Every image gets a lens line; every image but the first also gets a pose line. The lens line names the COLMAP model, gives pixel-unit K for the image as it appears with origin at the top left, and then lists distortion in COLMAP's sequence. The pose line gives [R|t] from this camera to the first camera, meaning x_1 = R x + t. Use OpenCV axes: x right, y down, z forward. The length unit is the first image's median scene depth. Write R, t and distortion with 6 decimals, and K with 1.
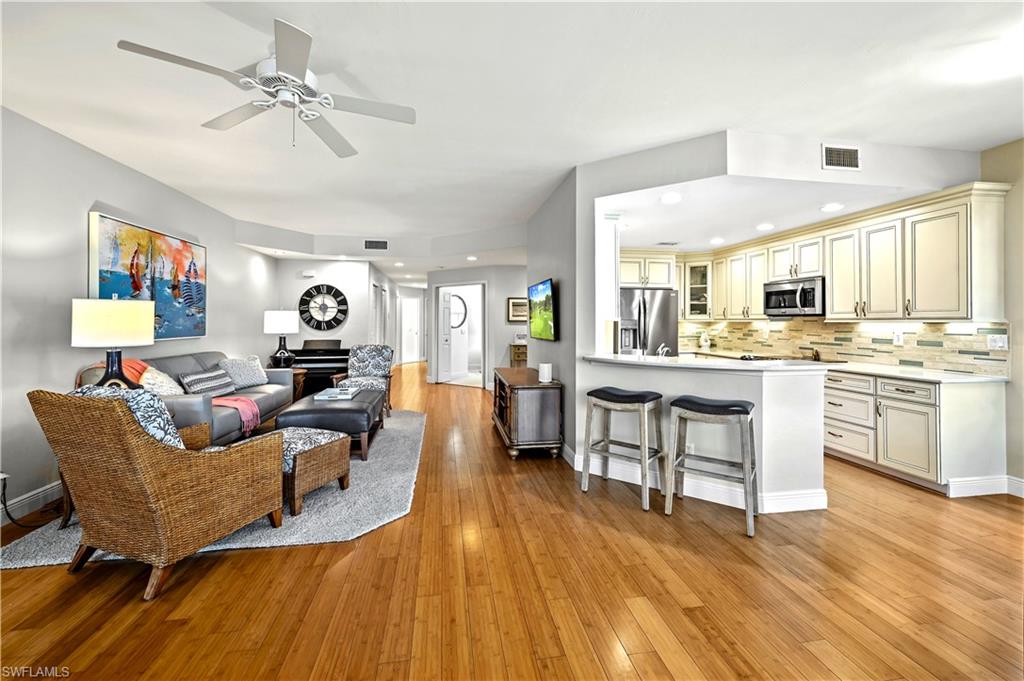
lens RADIAL K [[408.9, 0, 510.3], [0, 408.9, 316.0], [0, 0, 1]] dist [-0.004737, 0.001442]
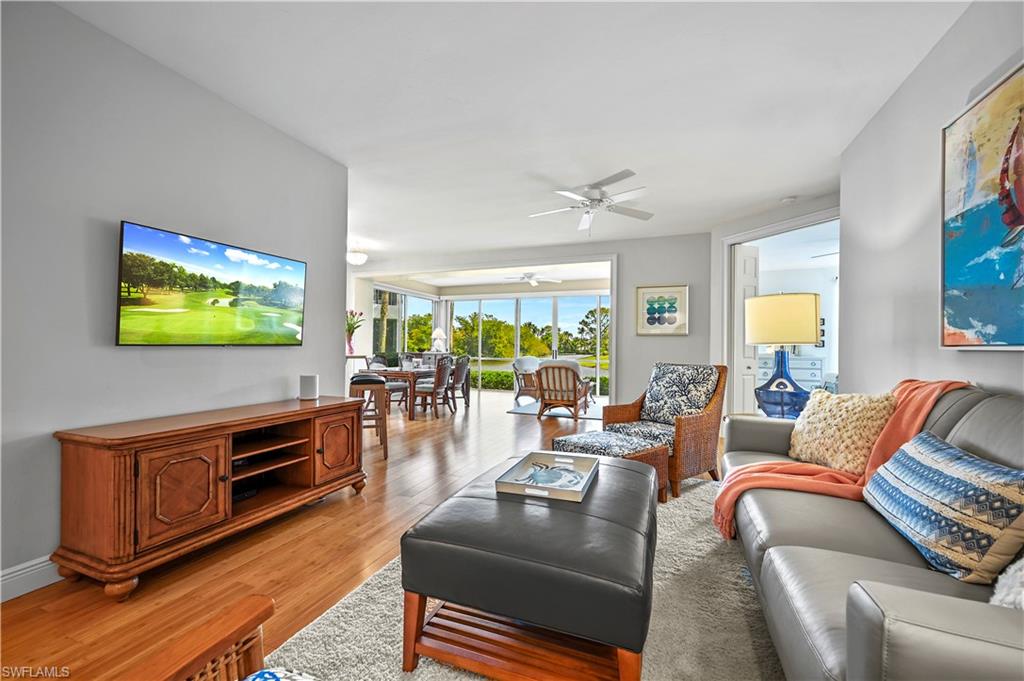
lens RADIAL K [[408.9, 0, 514.2], [0, 408.9, 344.5], [0, 0, 1]] dist [-0.004737, 0.001442]
pose [[-0.857296, -0.004863, 0.514801, -0.573783], [-0.015364, 0.999752, -0.016142, 0.059689], [-0.514594, -0.021748, -0.857158, 1.331253]]
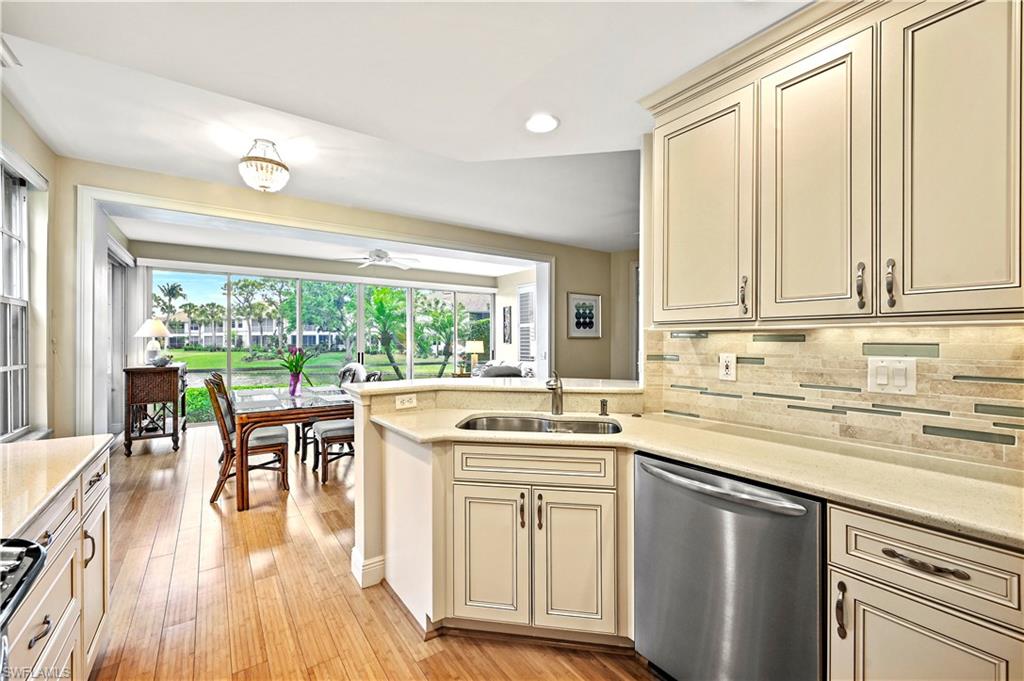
lens RADIAL K [[427.3, 0, 497.6], [0, 427.3, 338.8], [0, 0, 1]] dist [-0.002034, 0.000416]
pose [[-0.906623, -0.001694, -0.421938, 0.557421], [0.005003, 0.999879, -0.014763, 0.024363], [0.421912, -0.015496, -0.906504, 1.196239]]
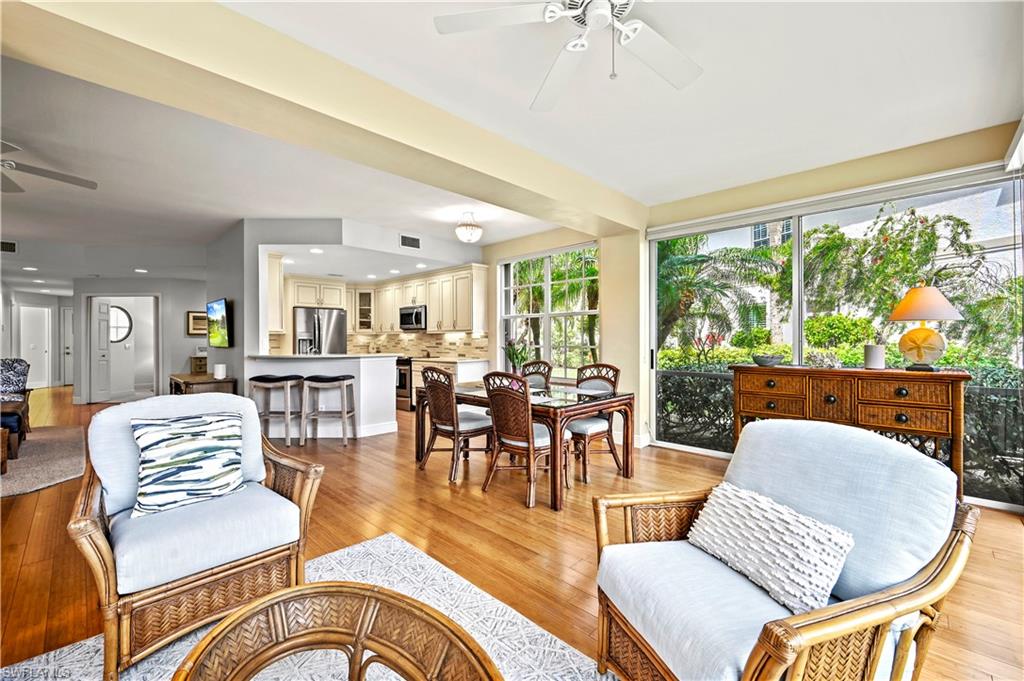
lens RADIAL K [[427.3, 0, 511.7], [0, 427.3, 339.6], [0, 0, 1]] dist [-0.002034, 0.000416]
pose [[0.807337, -0.004918, 0.590070, 0.031735], [-0.003161, 0.999915, 0.012659, 0.016927], [-0.590082, -0.012086, 0.807253, -0.567680]]
